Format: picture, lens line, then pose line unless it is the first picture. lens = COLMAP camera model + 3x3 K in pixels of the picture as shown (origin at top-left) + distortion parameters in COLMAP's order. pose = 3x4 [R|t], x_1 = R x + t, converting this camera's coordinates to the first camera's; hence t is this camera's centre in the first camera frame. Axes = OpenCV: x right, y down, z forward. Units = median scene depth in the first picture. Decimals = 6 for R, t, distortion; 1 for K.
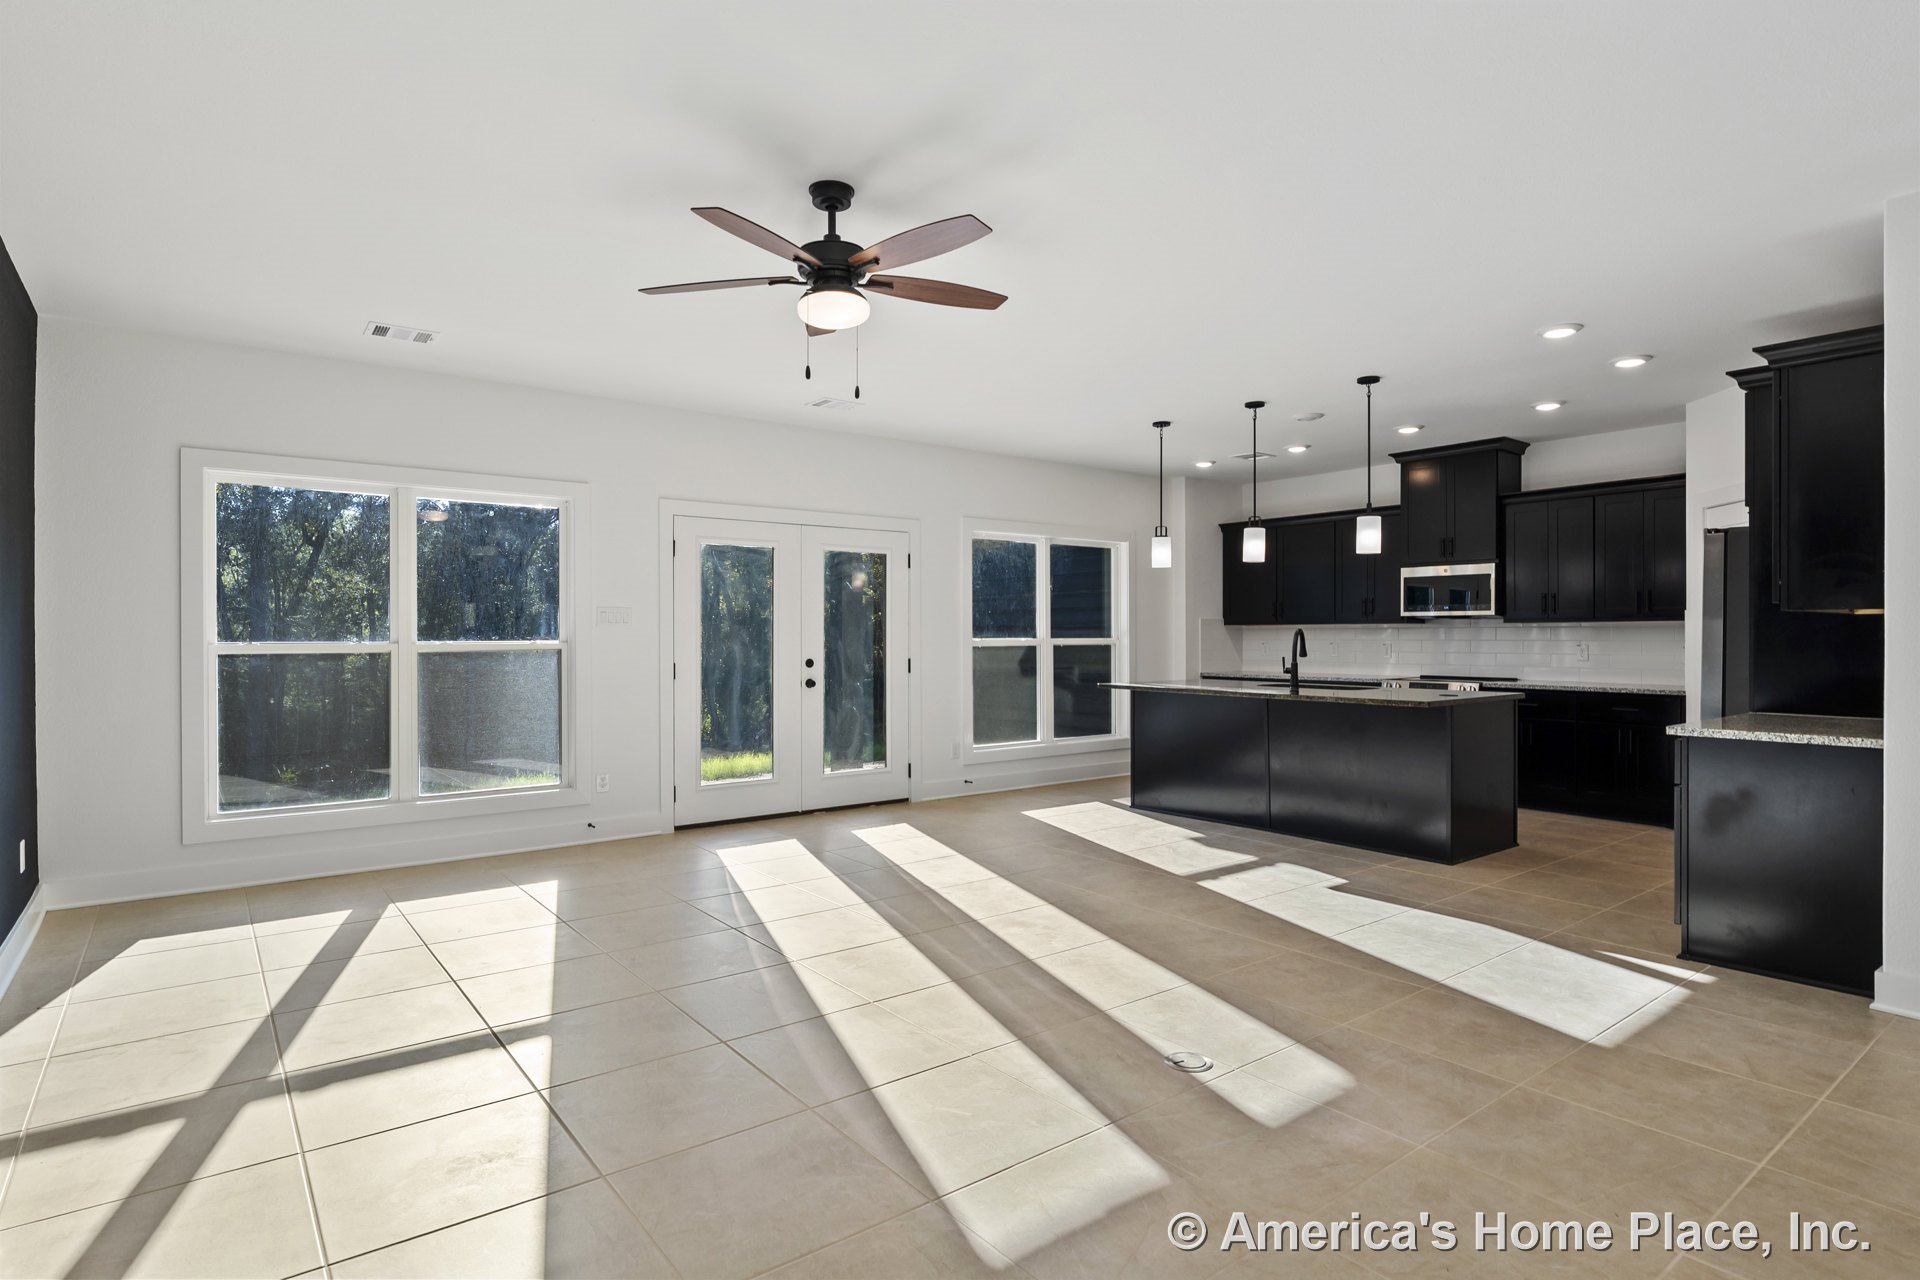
lens RADIAL K [[995.9, 0, 963.0], [0, 995.9, 633.1], [0, 0, 1]] dist [-0.003957, 0.000243]
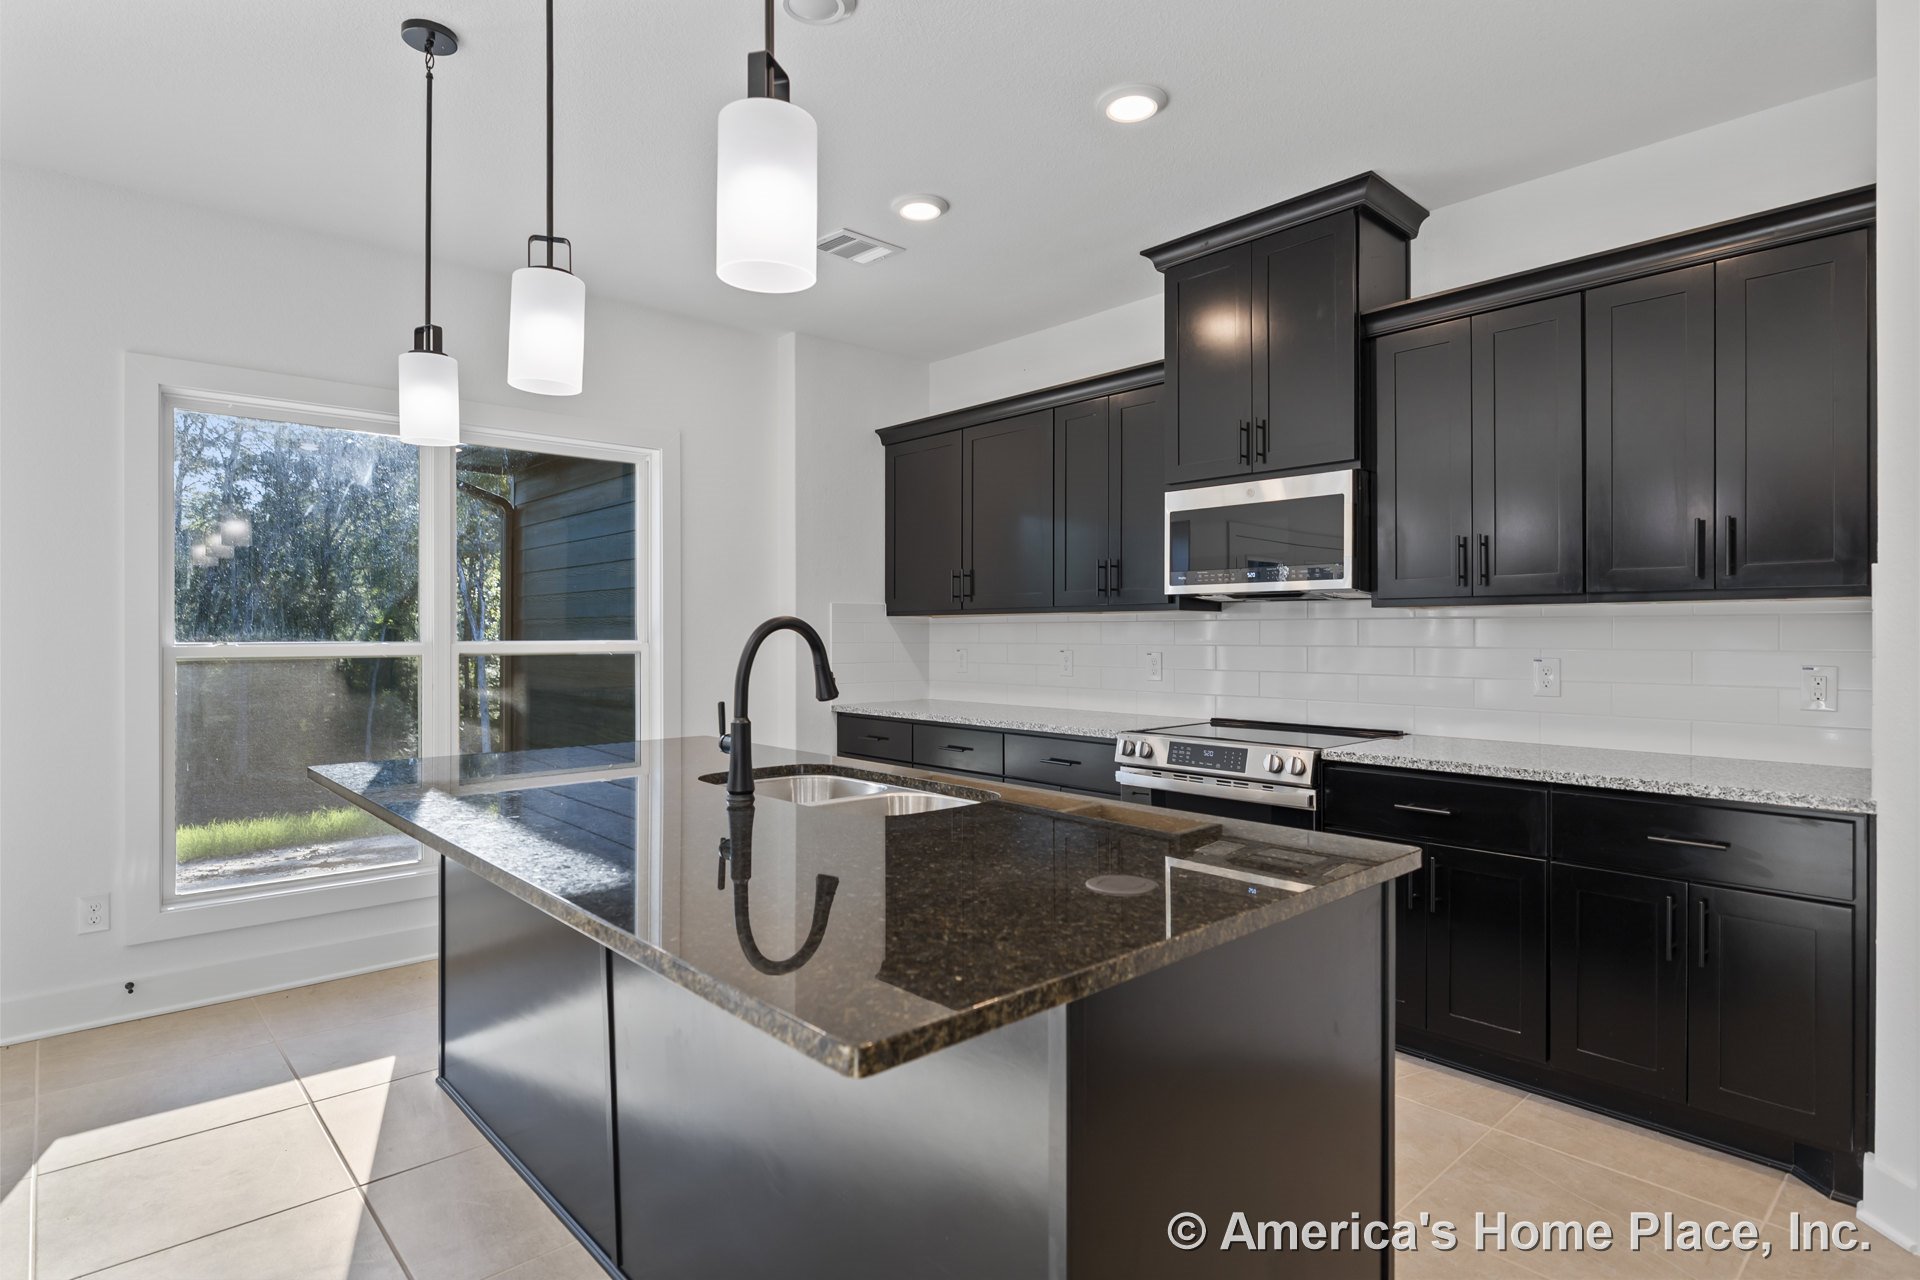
lens RADIAL K [[995.4, 0, 956.8], [0, 995.4, 632.7], [0, 0, 1]] dist [-0.004308, 0.000008]
pose [[0.996533, 0.000038, 0.083200, 0.331796], [-0.000209, 0.999998, 0.002053, 0.000090], [-0.083200, -0.002063, 0.996531, 0.590810]]
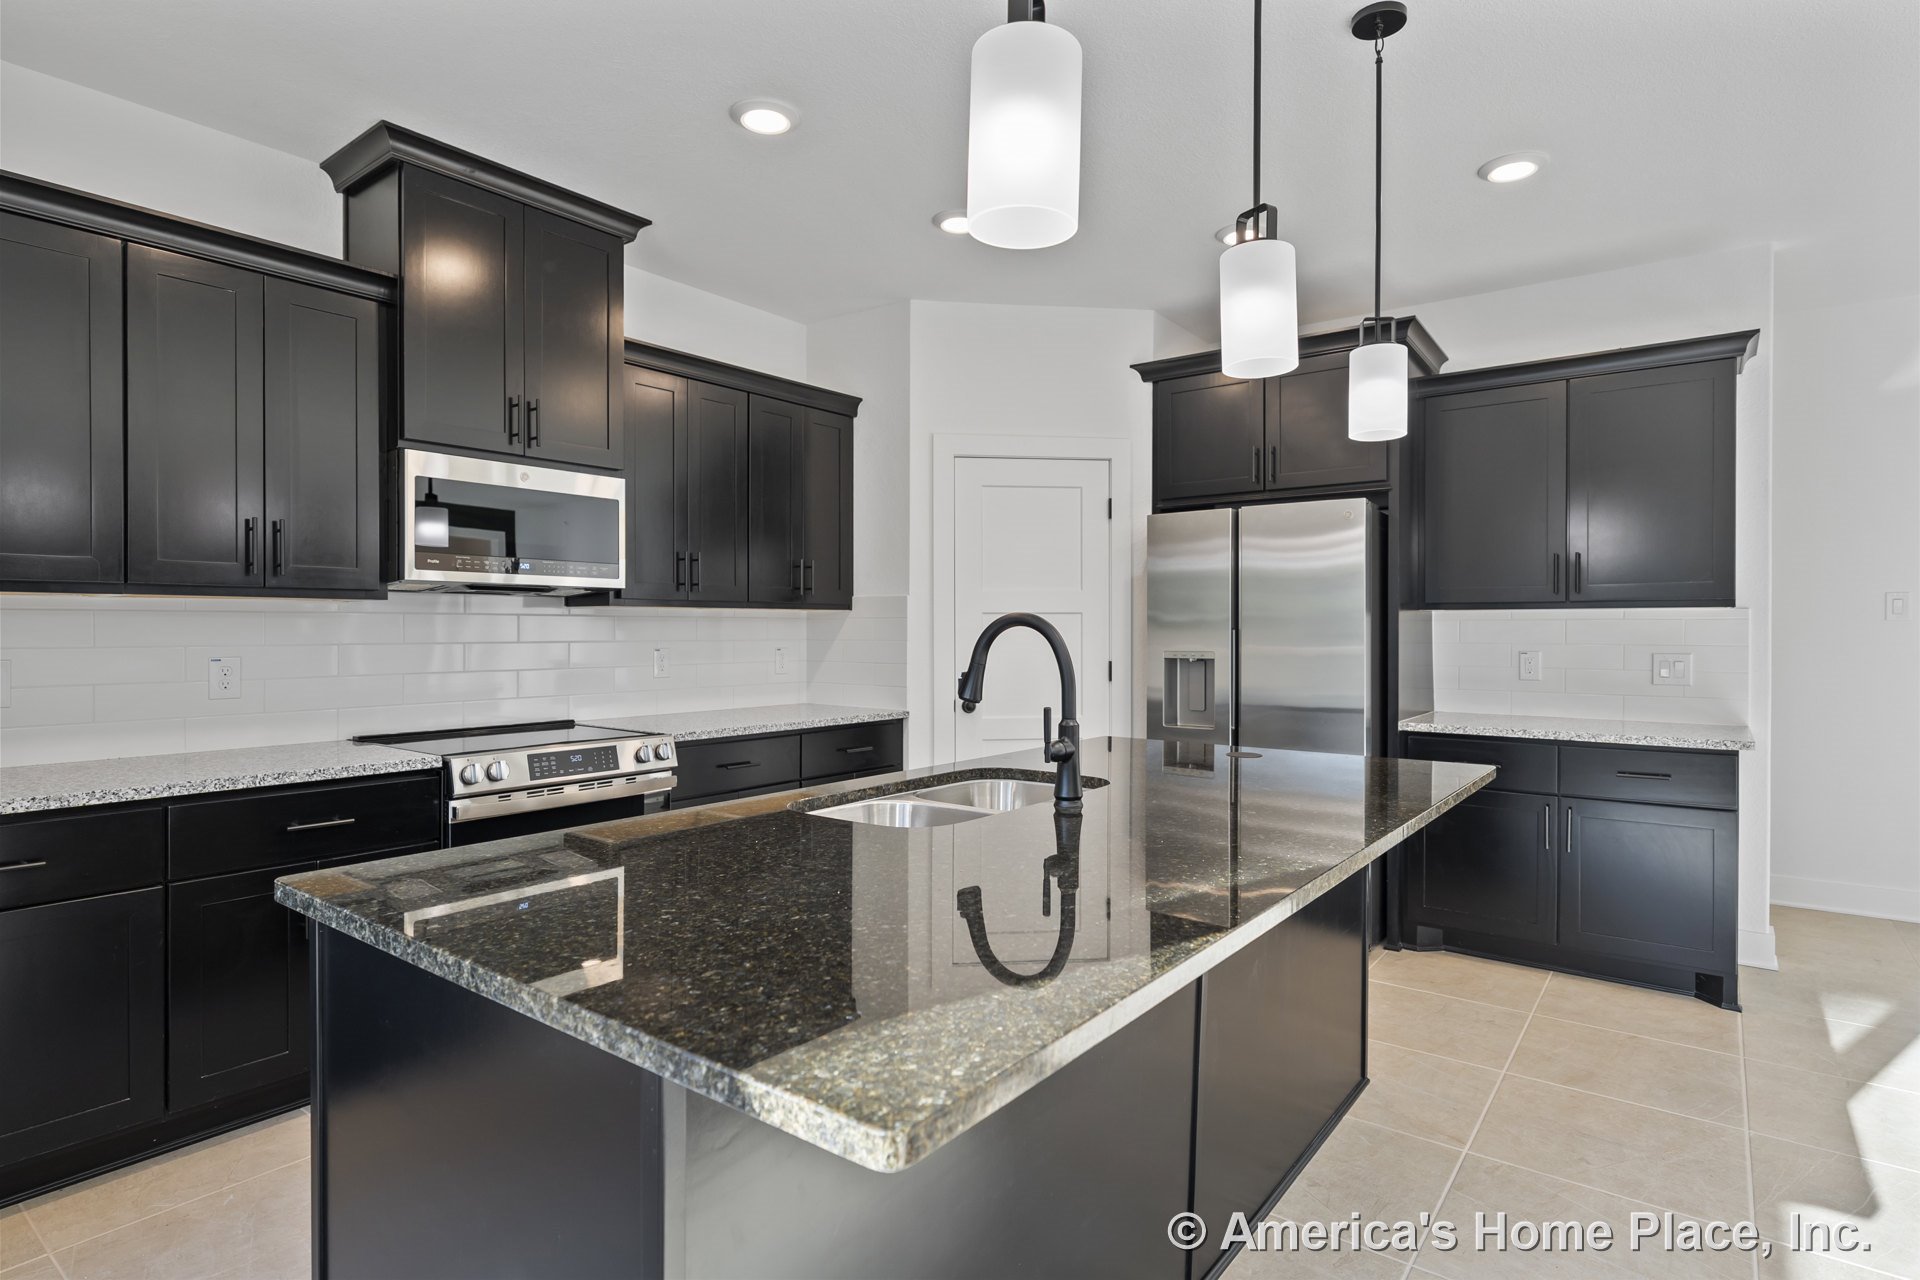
lens RADIAL K [[995.4, 0, 956.8], [0, 995.4, 632.7], [0, 0, 1]] dist [-0.004308, 0.000008]
pose [[-0.255671, -0.003675, 0.966757, 0.036447], [-0.003078, 0.999991, 0.002987, 0.000868], [-0.966759, -0.002212, -0.255680, 0.982486]]
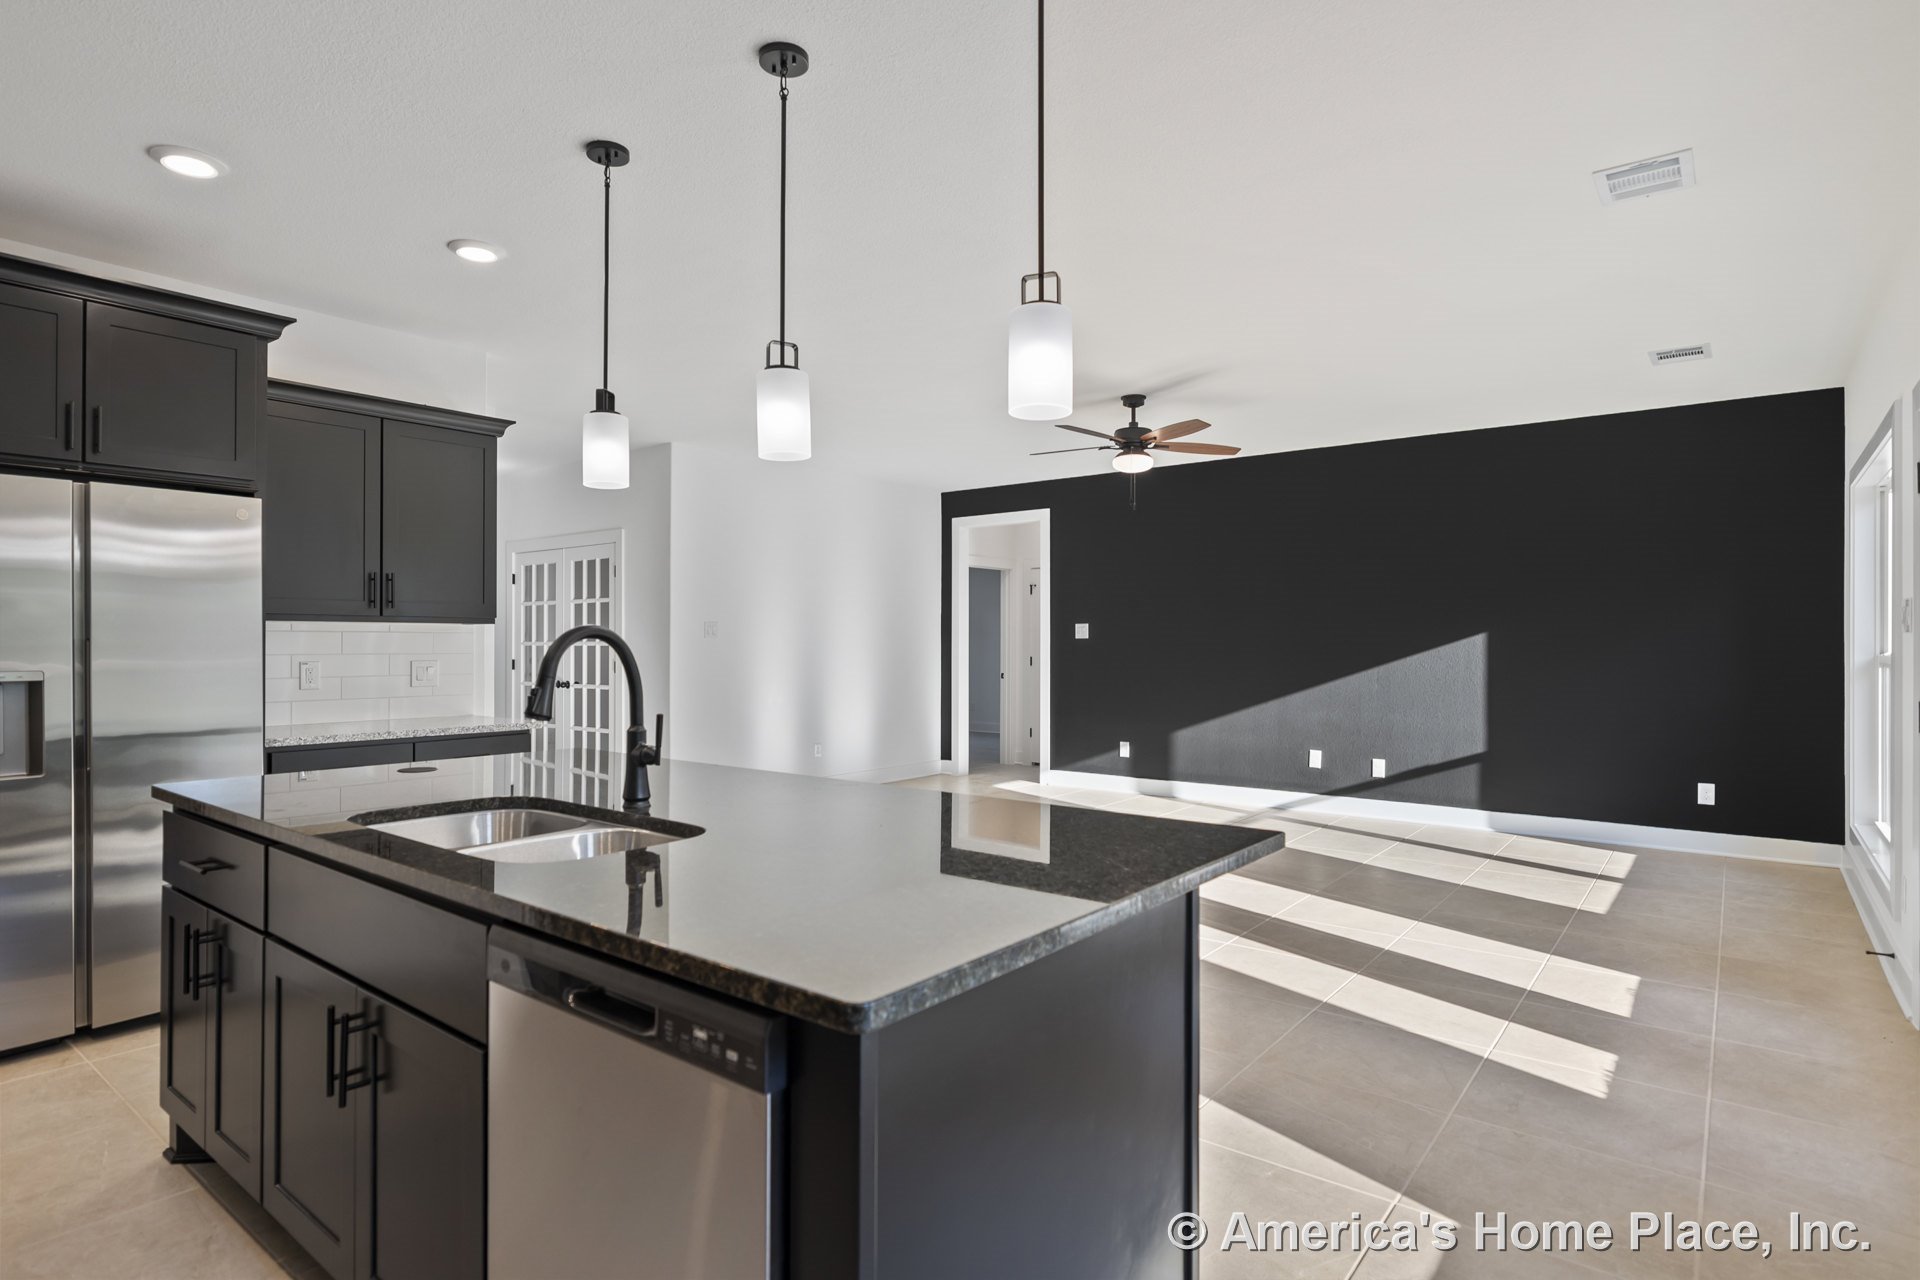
lens RADIAL K [[995.4, 0, 956.8], [0, 995.4, 632.7], [0, 0, 1]] dist [-0.004308, 0.000008]
pose [[-0.975587, 0.006255, -0.219524, 0.261280], [0.008913, 0.999898, -0.011118, 0.004780], [0.219432, -0.012803, -0.975544, 1.181689]]
